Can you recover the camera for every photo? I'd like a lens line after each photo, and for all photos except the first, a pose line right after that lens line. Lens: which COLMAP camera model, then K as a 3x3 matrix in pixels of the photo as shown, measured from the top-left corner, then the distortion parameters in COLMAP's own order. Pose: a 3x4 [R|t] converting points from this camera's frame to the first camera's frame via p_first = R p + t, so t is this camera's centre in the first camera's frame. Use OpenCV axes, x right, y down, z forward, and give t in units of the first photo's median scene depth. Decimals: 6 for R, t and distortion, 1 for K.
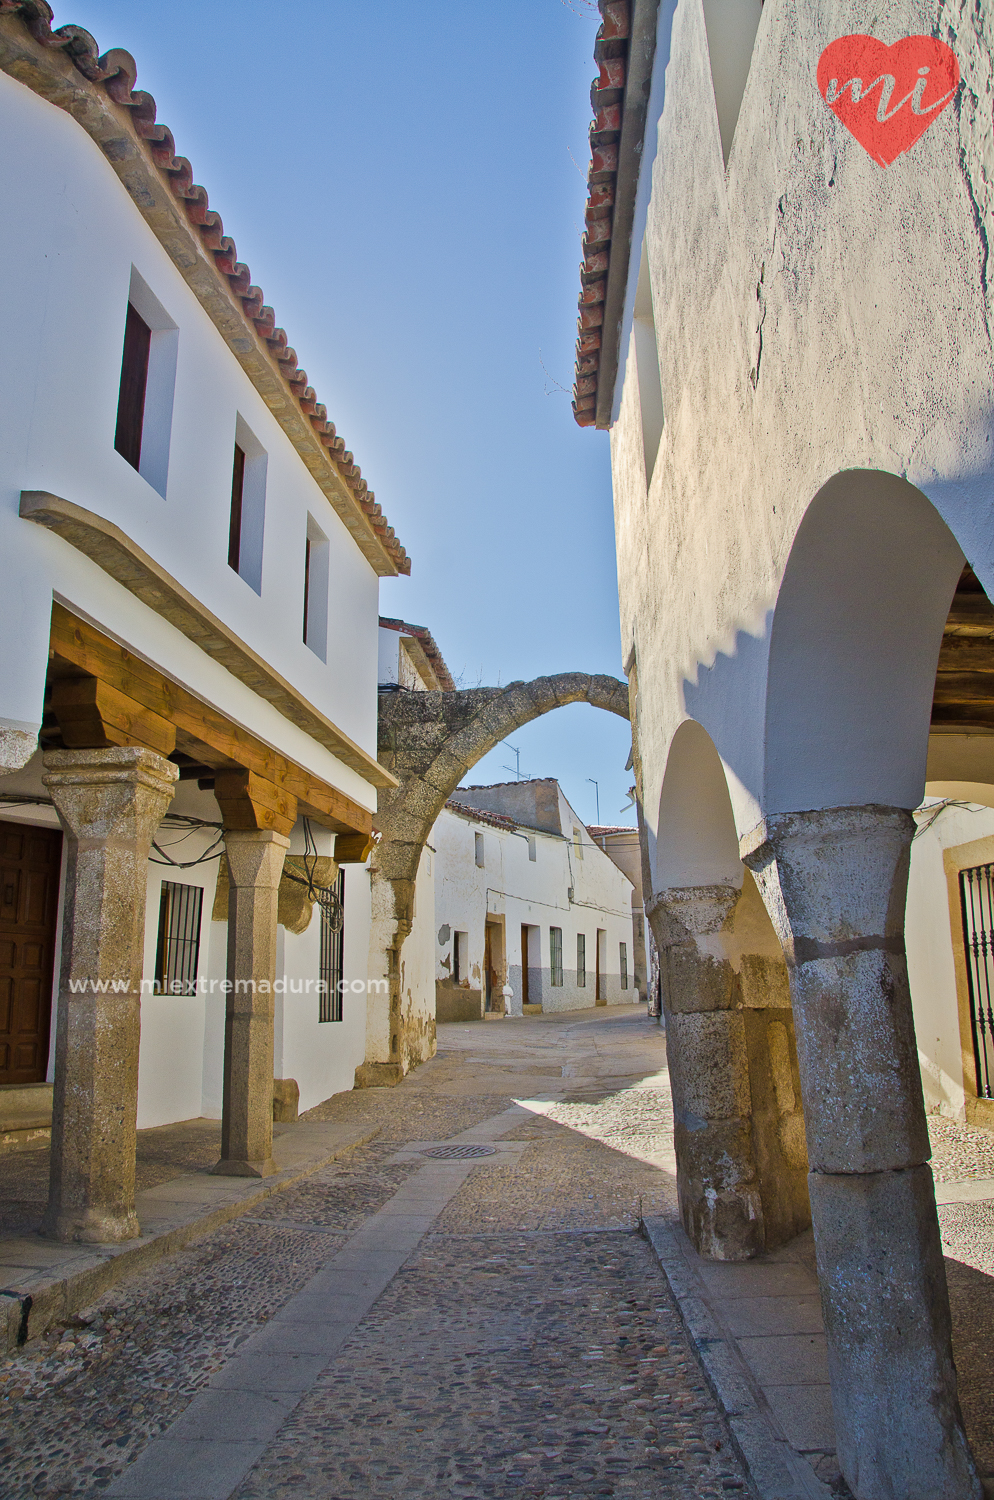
lens RADIAL K [[1150.2, 0, 497.0], [0, 1150.2, 750.0], [0, 0, 1]] dist [-0.165663, 0.127732]
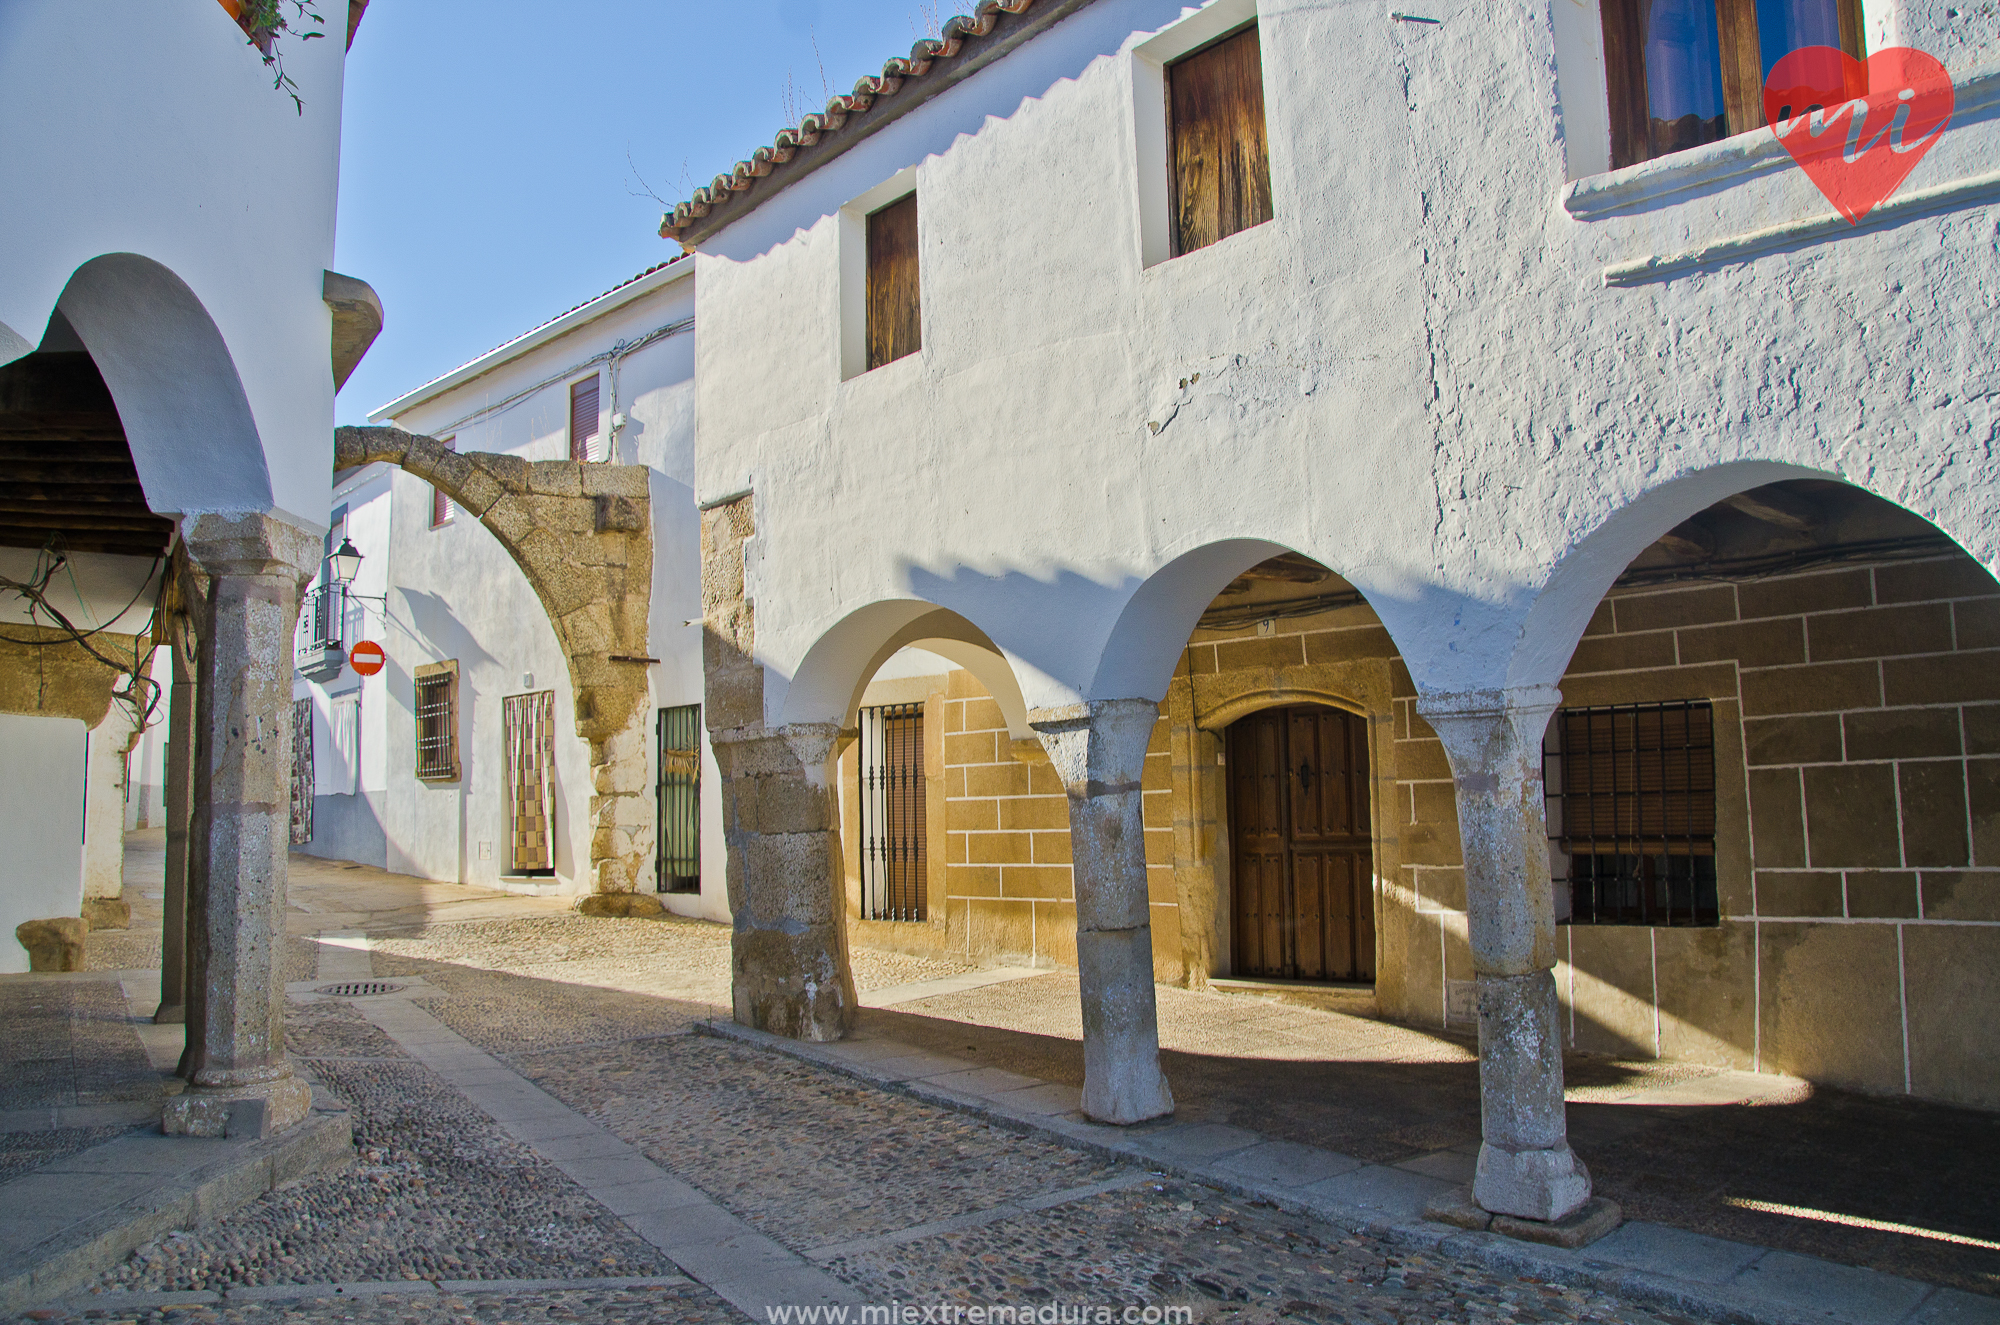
lens RADIAL K [[1533.6, 0, 999.5], [0, 1533.6, 677.1], [0, 0, 1]] dist [-0.165663, 0.127732]
pose [[0.756159, 0.065360, 0.651116, -0.693855], [-0.141072, 0.987885, 0.064665, -0.052103], [-0.639001, -0.140752, 0.756219, -0.272706]]
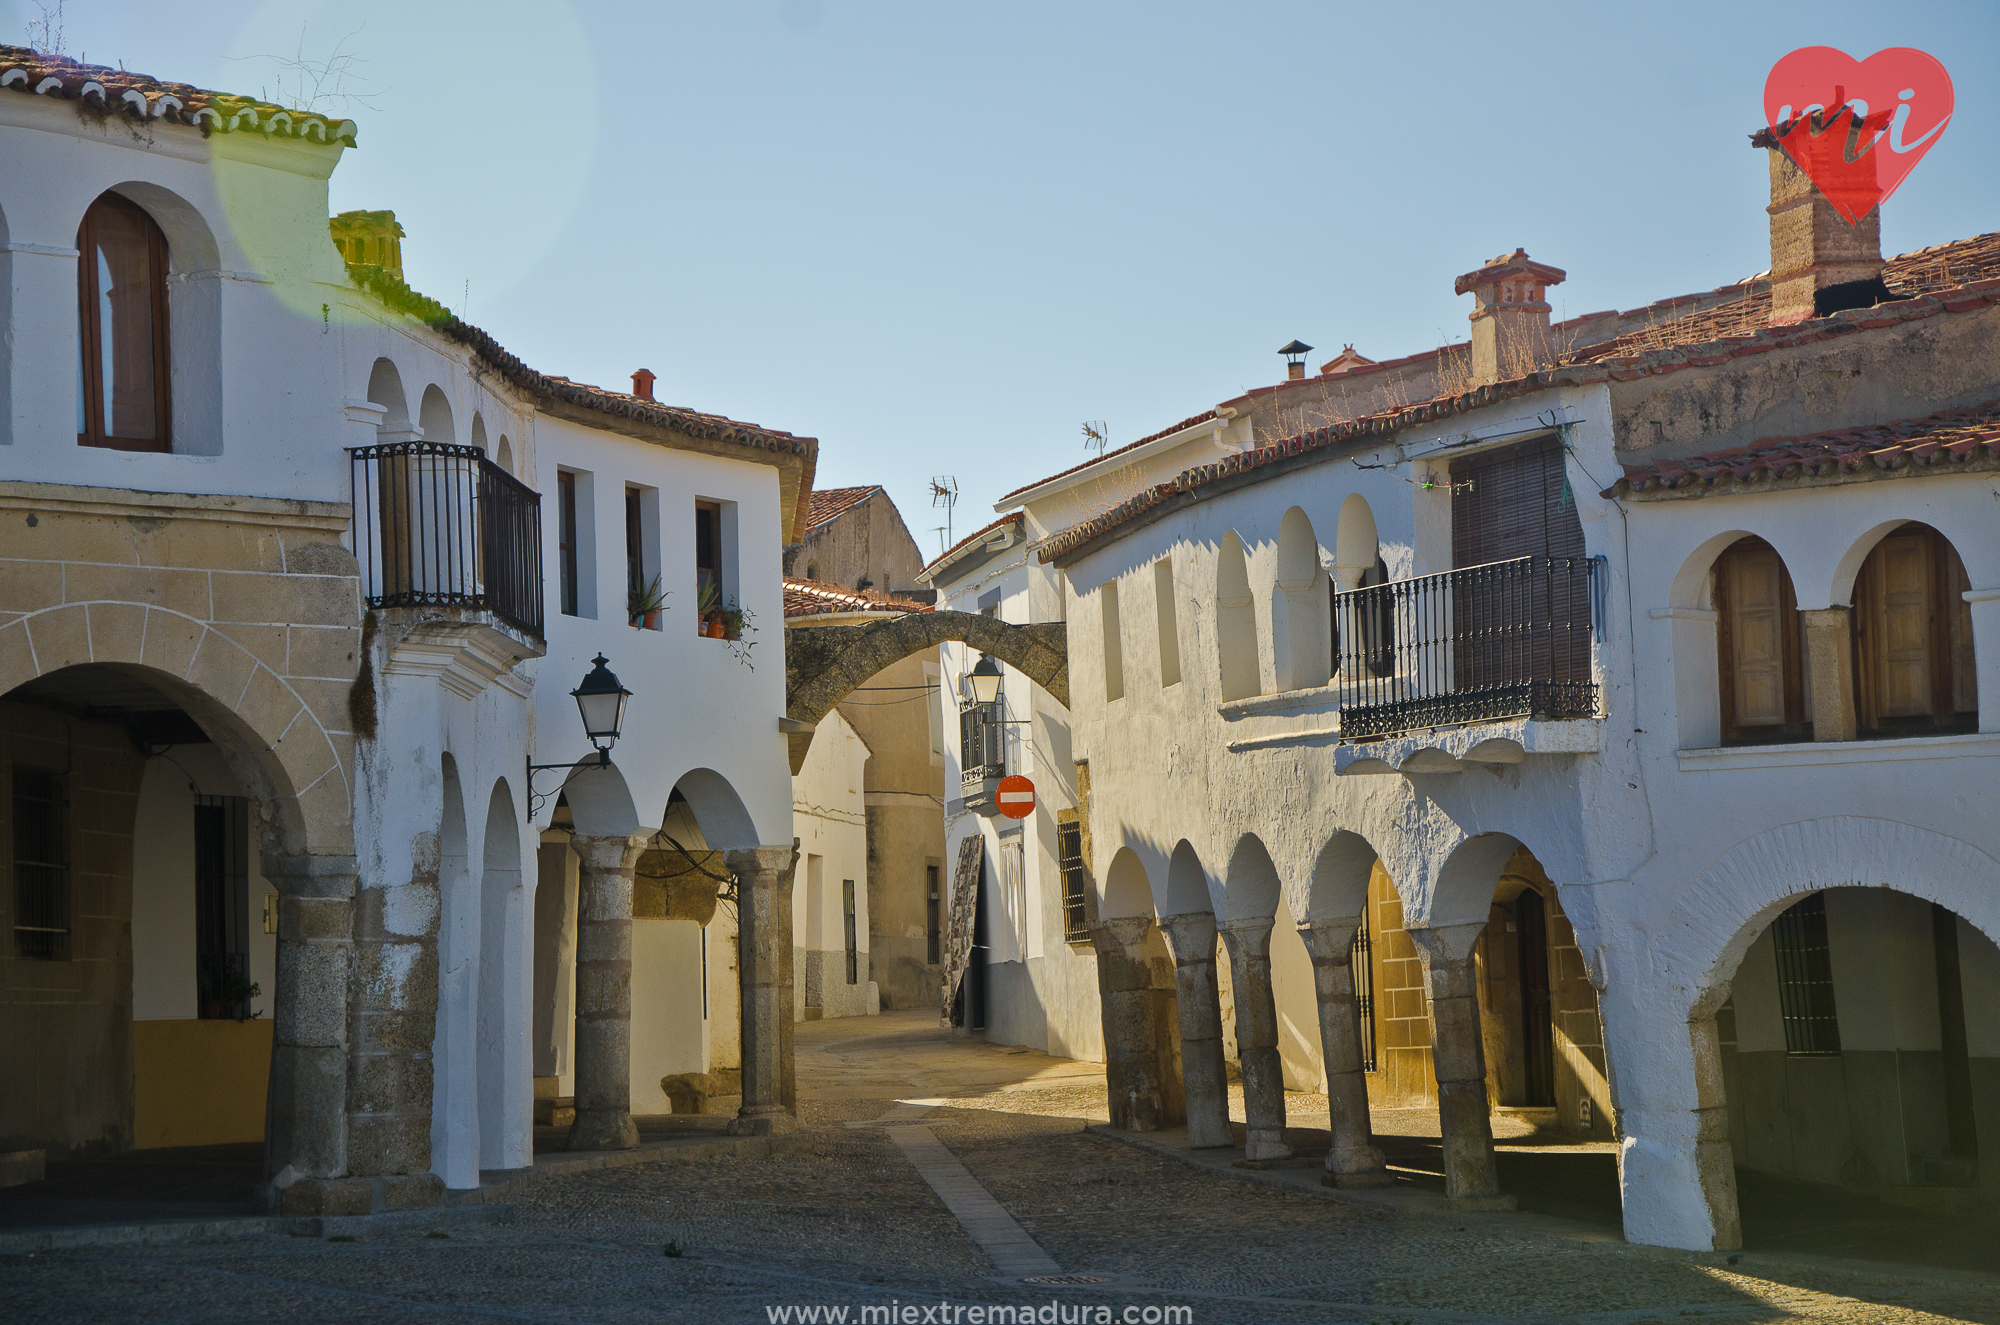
lens RADIAL K [[5123.3, 0, 1000.0], [0, 5123.3, 662.5], [0, 0, 1]] dist [0.581371, 0.673192]
pose [[0.980384, -0.001574, 0.197093, -1.553102], [-0.026492, 0.989842, 0.139681, -1.351821], [-0.195311, -0.142163, 0.970383, -6.484881]]
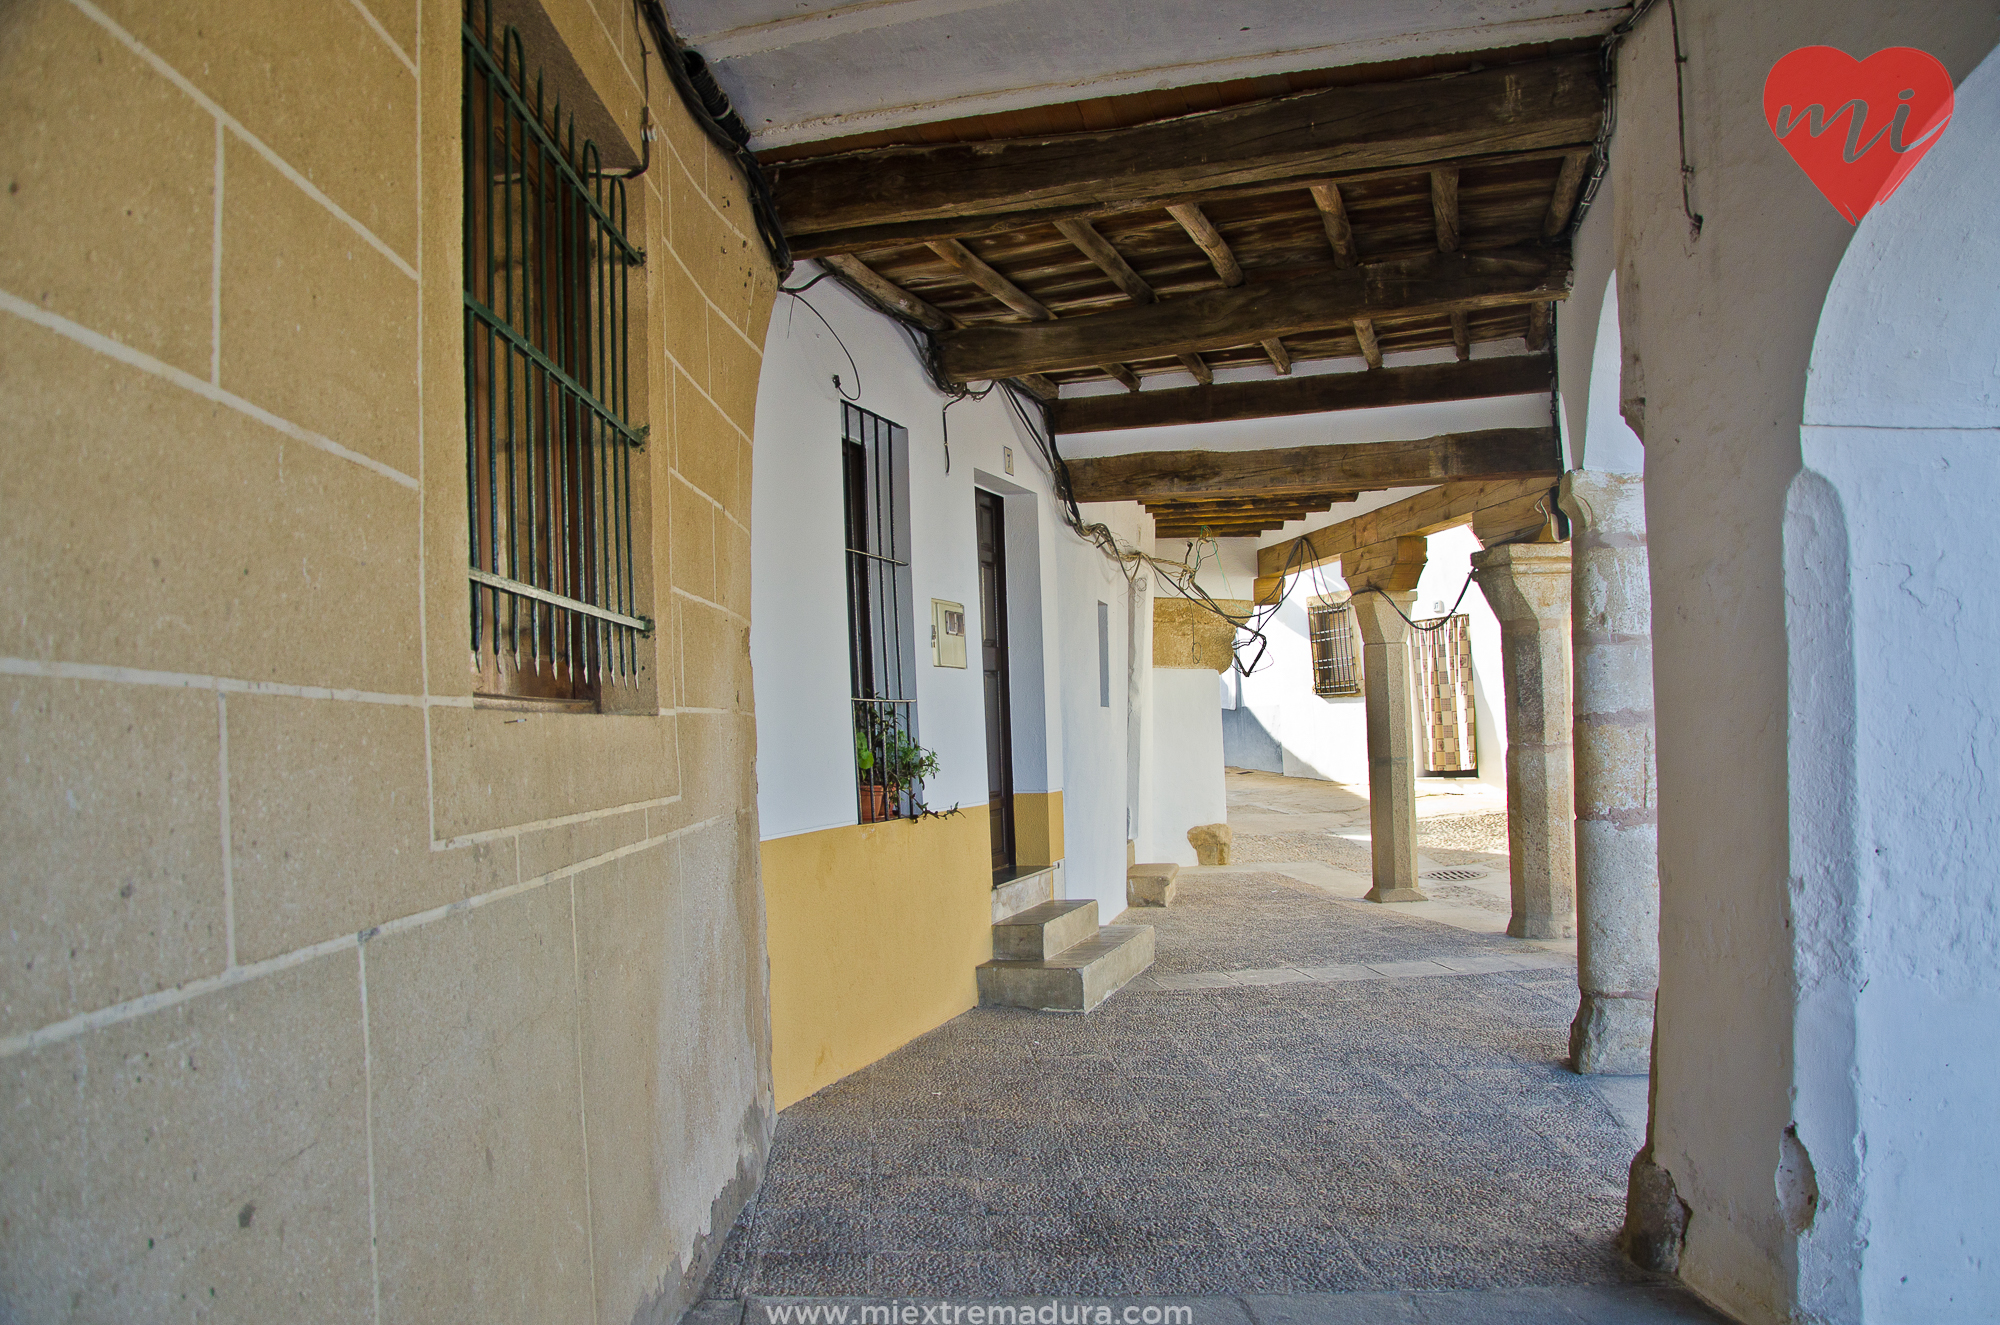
lens RADIAL K [[1533.6, 0, 999.5], [0, 1533.6, 677.1], [0, 0, 1]] dist [-0.165663, 0.127732]
pose [[0.952902, -0.015277, 0.302894, -1.455456], [-0.039355, 0.984057, 0.173442, -0.119282], [-0.300715, -0.177194, 0.937109, -0.350489]]
